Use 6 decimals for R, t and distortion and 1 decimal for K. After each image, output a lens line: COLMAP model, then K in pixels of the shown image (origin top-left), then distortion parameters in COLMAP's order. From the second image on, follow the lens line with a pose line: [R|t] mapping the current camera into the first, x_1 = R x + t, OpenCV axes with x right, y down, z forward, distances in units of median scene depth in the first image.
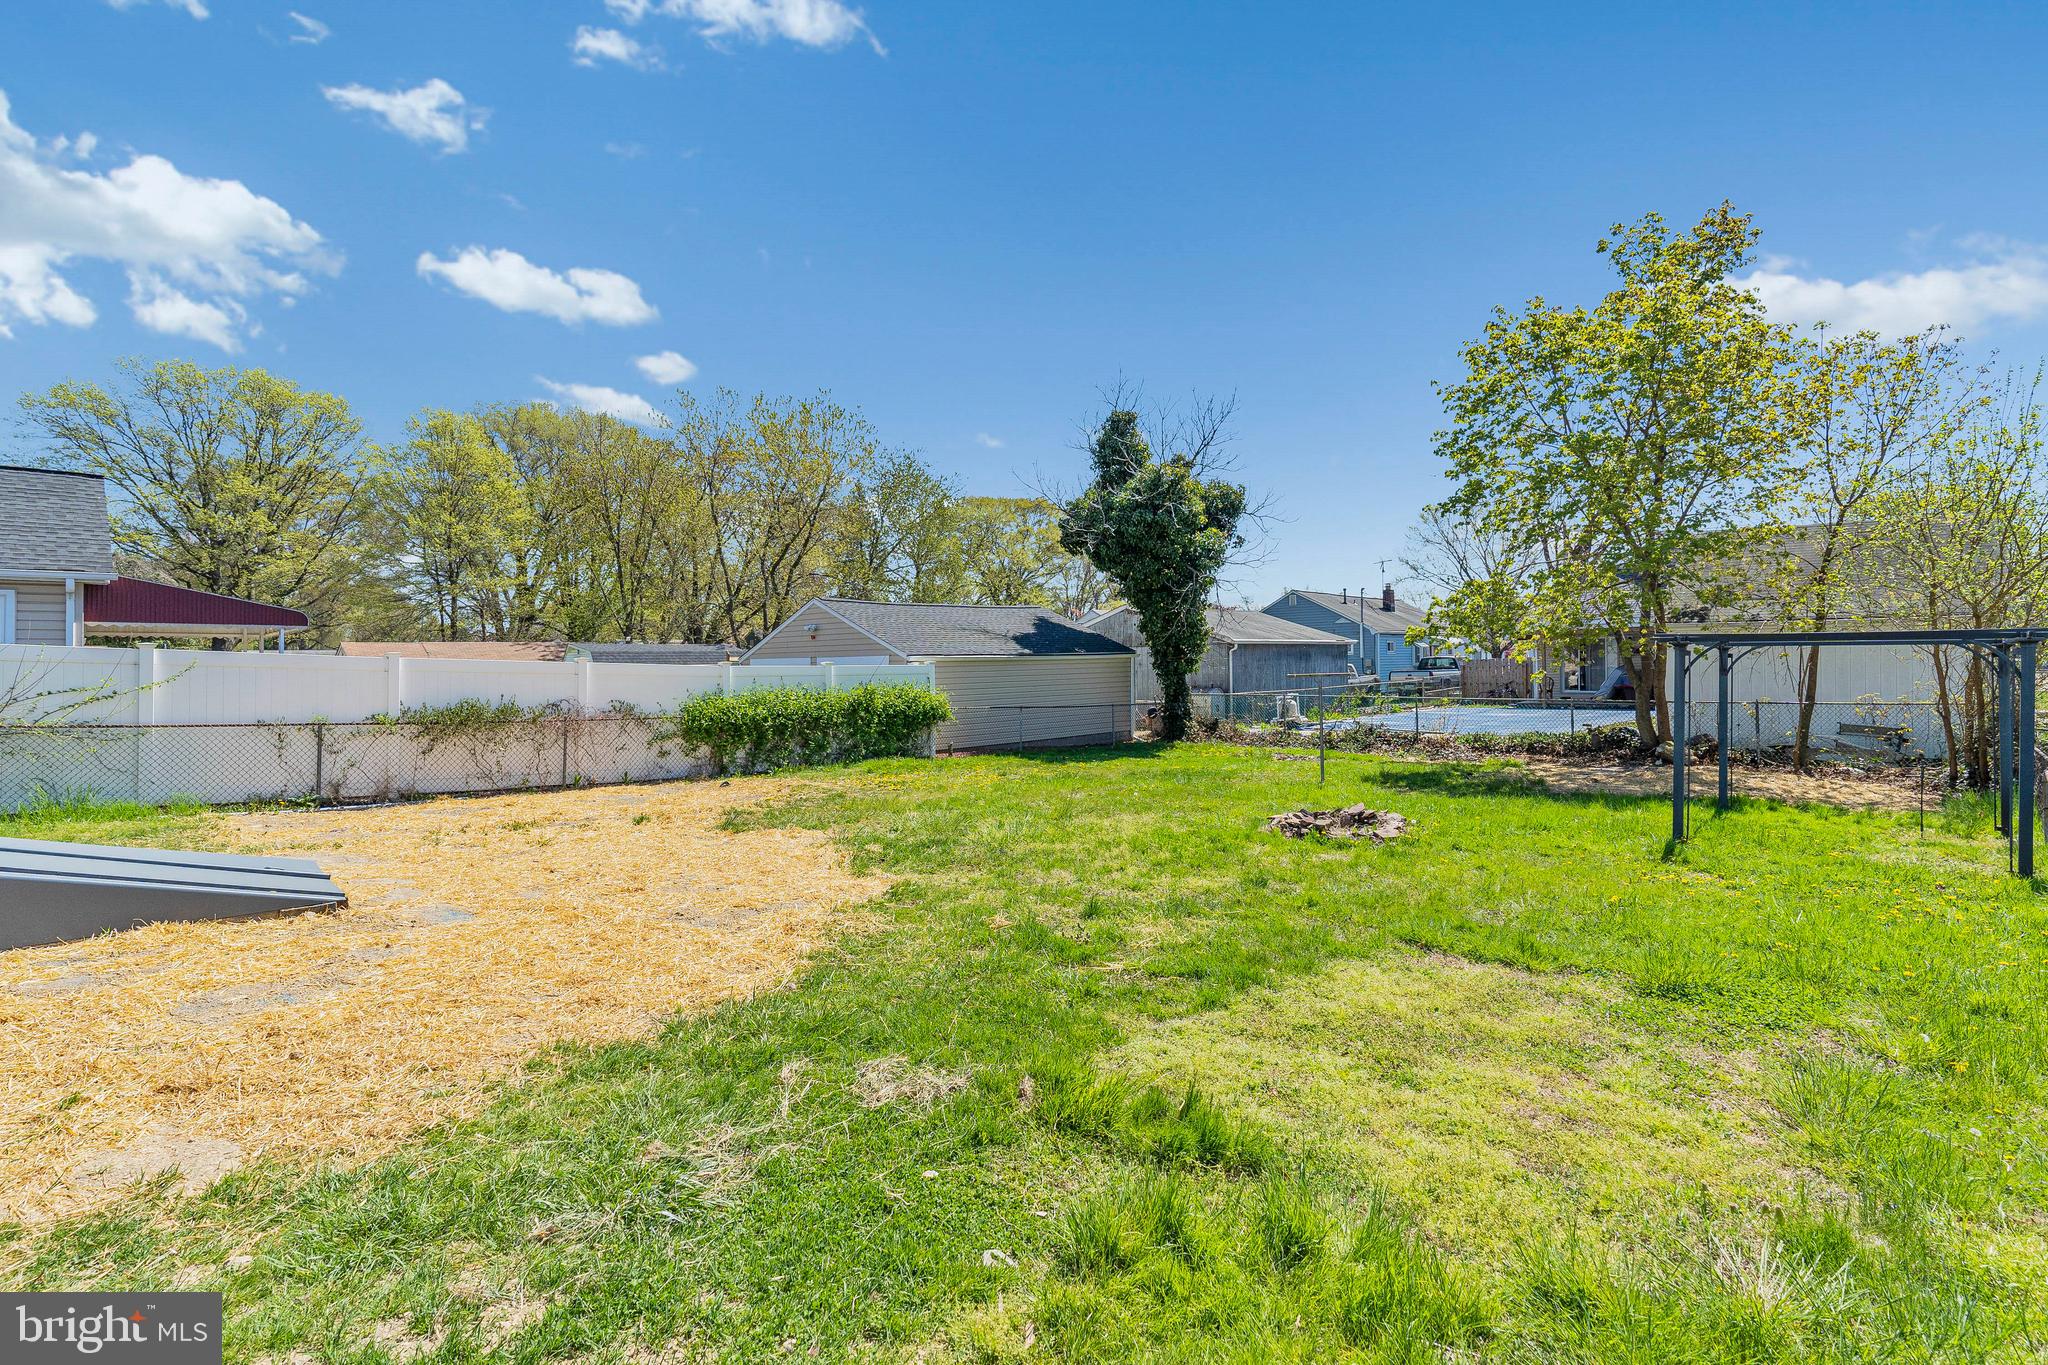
lens RADIAL K [[960.9, 0, 1011.9], [0, 960.9, 672.2], [0, 0, 1]] dist [-0.007565, 0.003086]
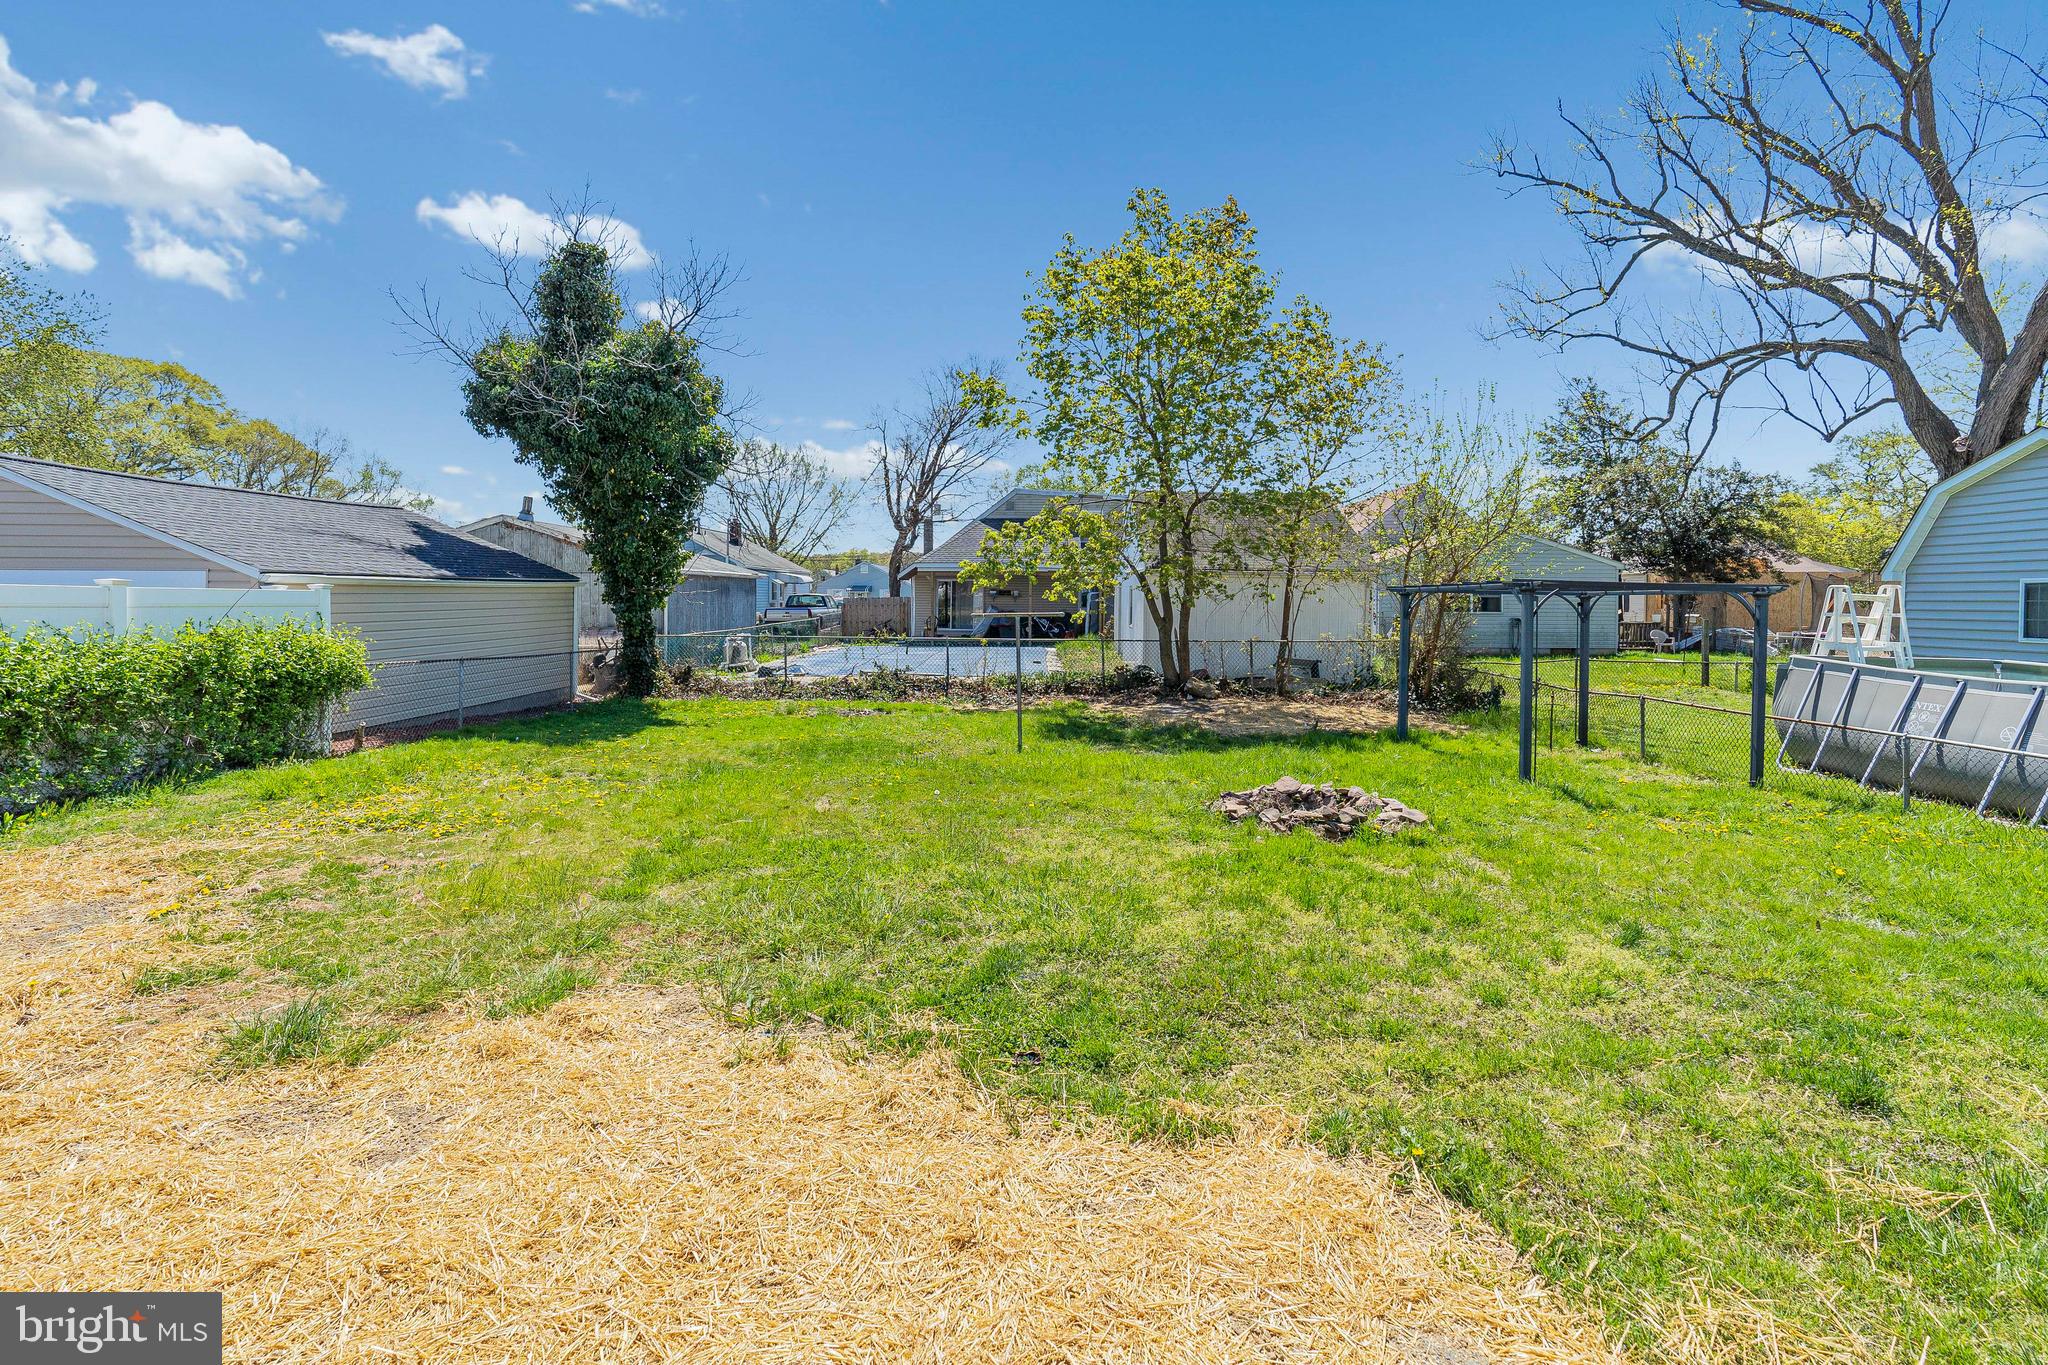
lens RADIAL K [[960.9, 0, 991.4], [0, 960.9, 615.9], [0, 0, 1]] dist [-0.007565, 0.003086]
pose [[0.712881, 0.005927, 0.701260, -0.191890], [-0.012614, 0.999911, 0.004372, 0.000099], [-0.701172, -0.011963, 0.712892, 0.306619]]
